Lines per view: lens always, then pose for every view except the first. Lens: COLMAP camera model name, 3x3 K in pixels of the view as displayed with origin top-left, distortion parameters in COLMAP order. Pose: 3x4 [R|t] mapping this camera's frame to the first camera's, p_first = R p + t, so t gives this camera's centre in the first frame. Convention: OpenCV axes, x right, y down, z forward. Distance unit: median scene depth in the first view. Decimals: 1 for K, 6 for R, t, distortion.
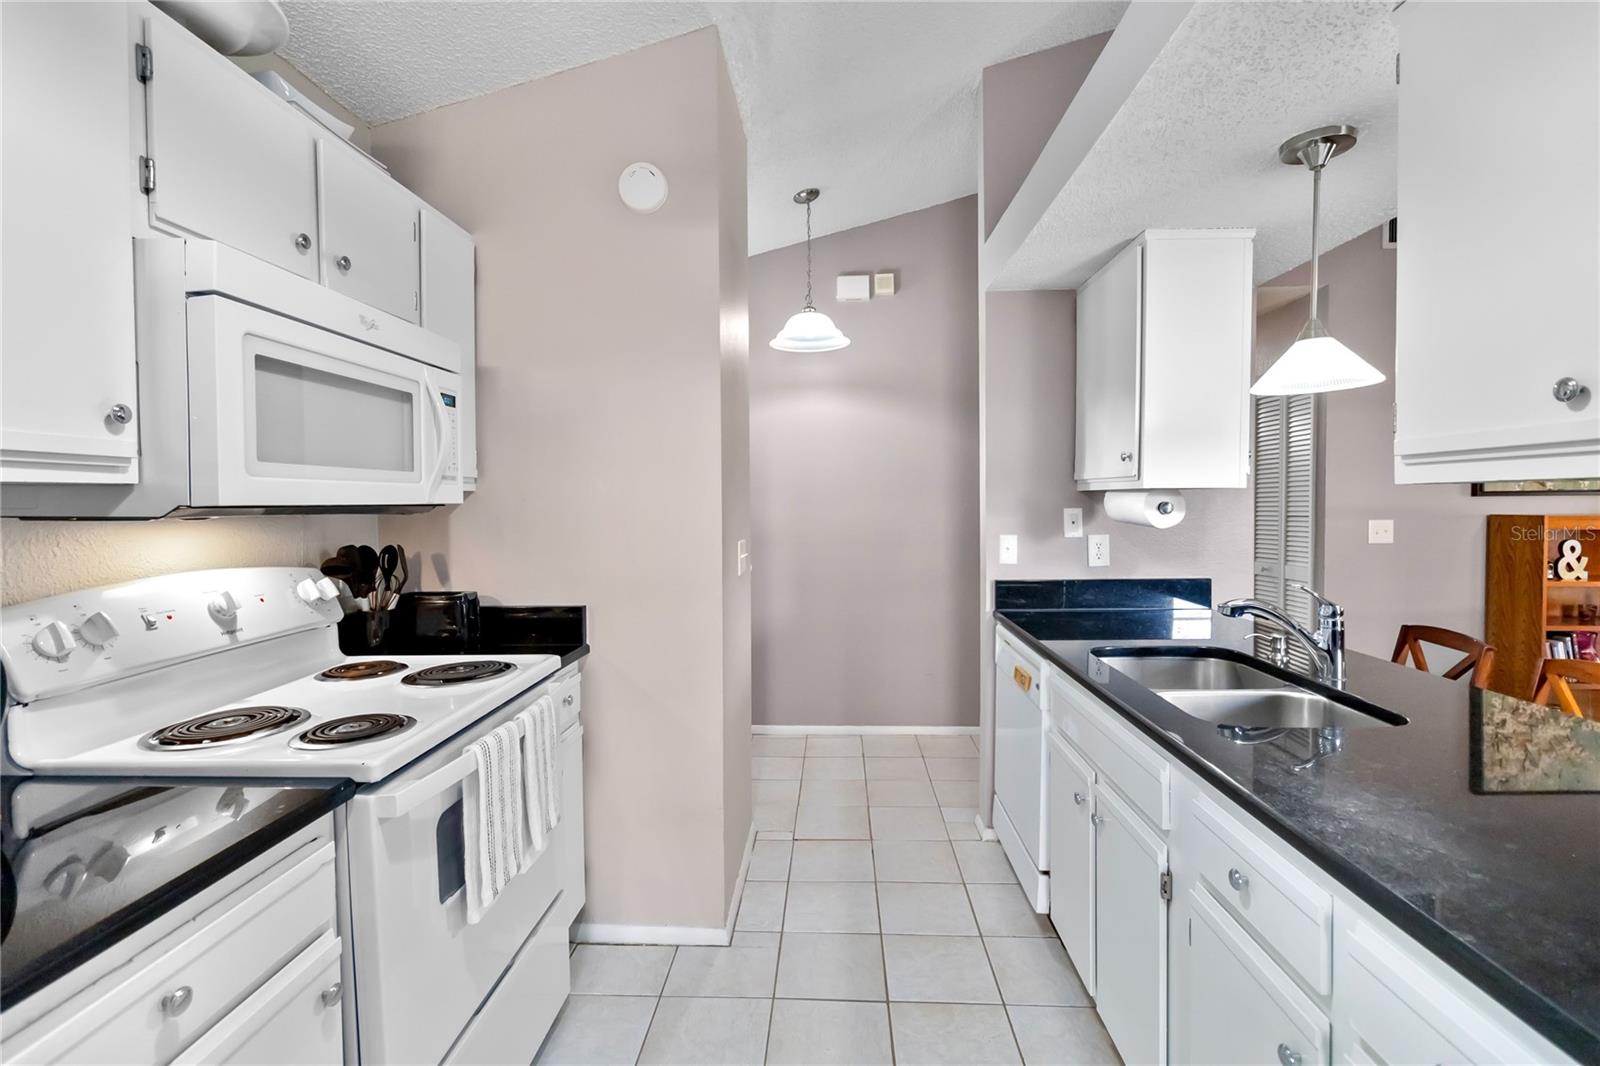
lens RADIAL K [[740.1, 0, 801.0], [0, 740.1, 520.8], [0, 0, 1]] dist [-0.000139, 0.000043]
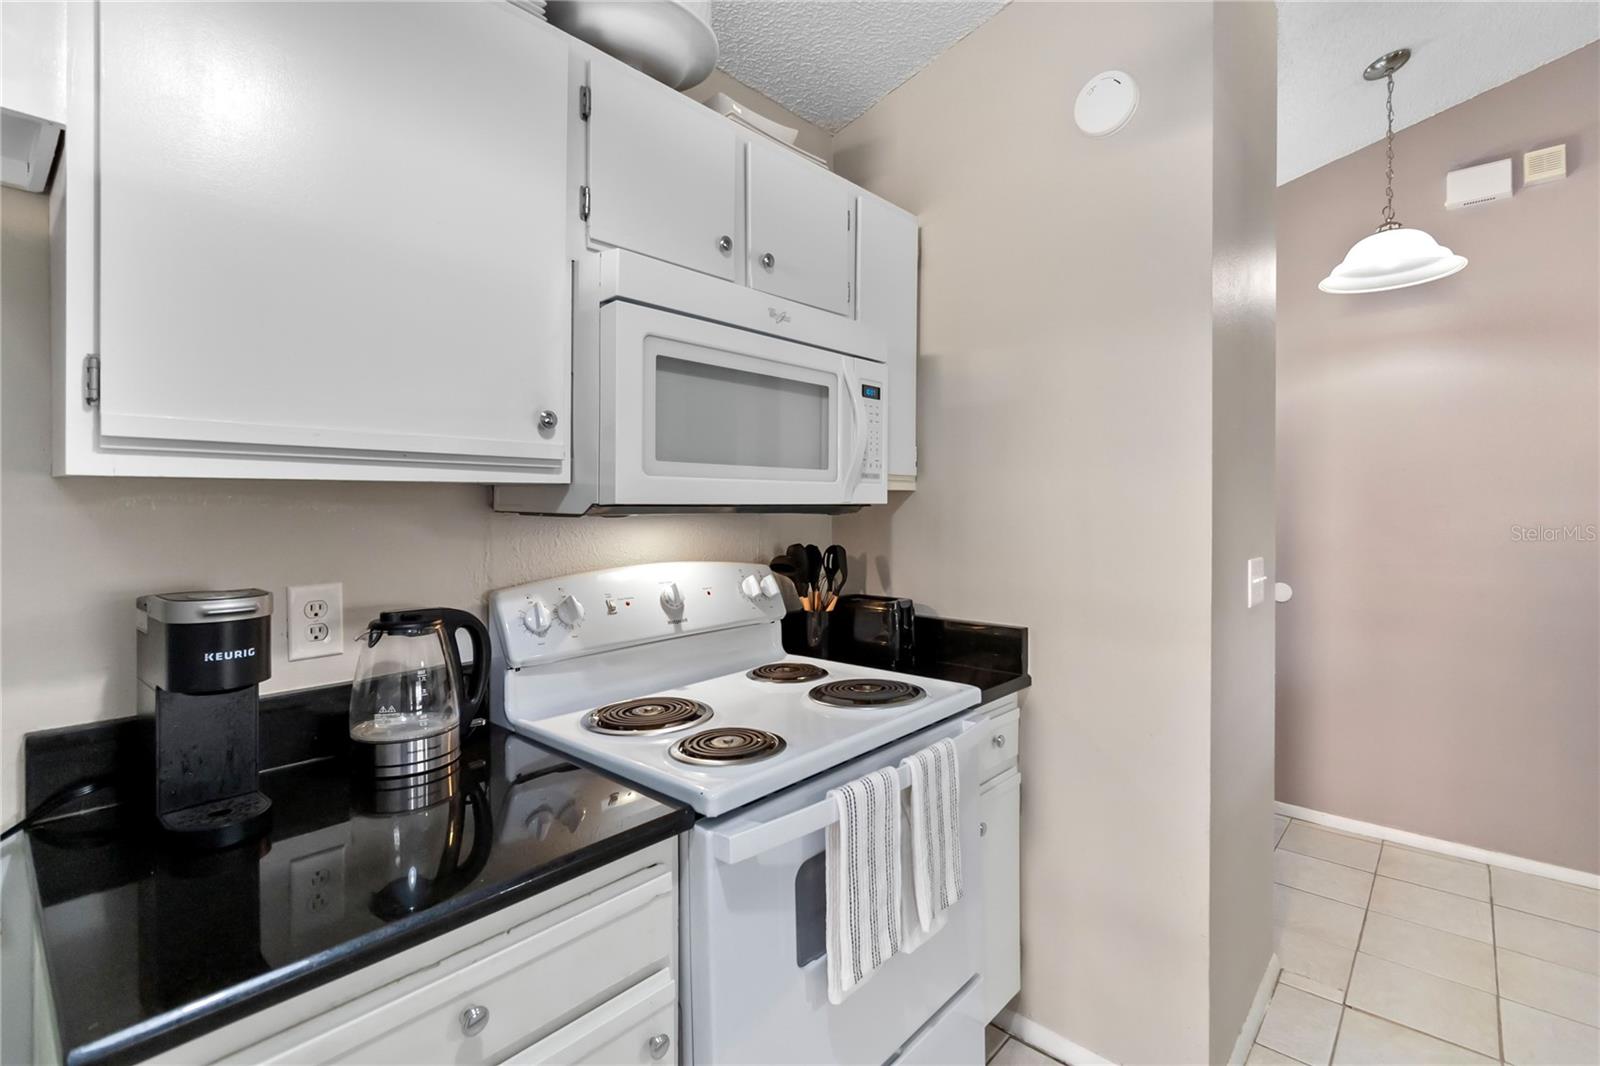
lens RADIAL K [[741.9, 0, 803.2], [0, 741.9, 505.6], [0, 0, 1]] dist [0.001576, 0.000692]
pose [[0.779499, 0.008410, -0.626348, 0.036125], [-0.022222, 0.999652, -0.014235, -0.005417], [0.626010, 0.025015, 0.779414, 0.209095]]
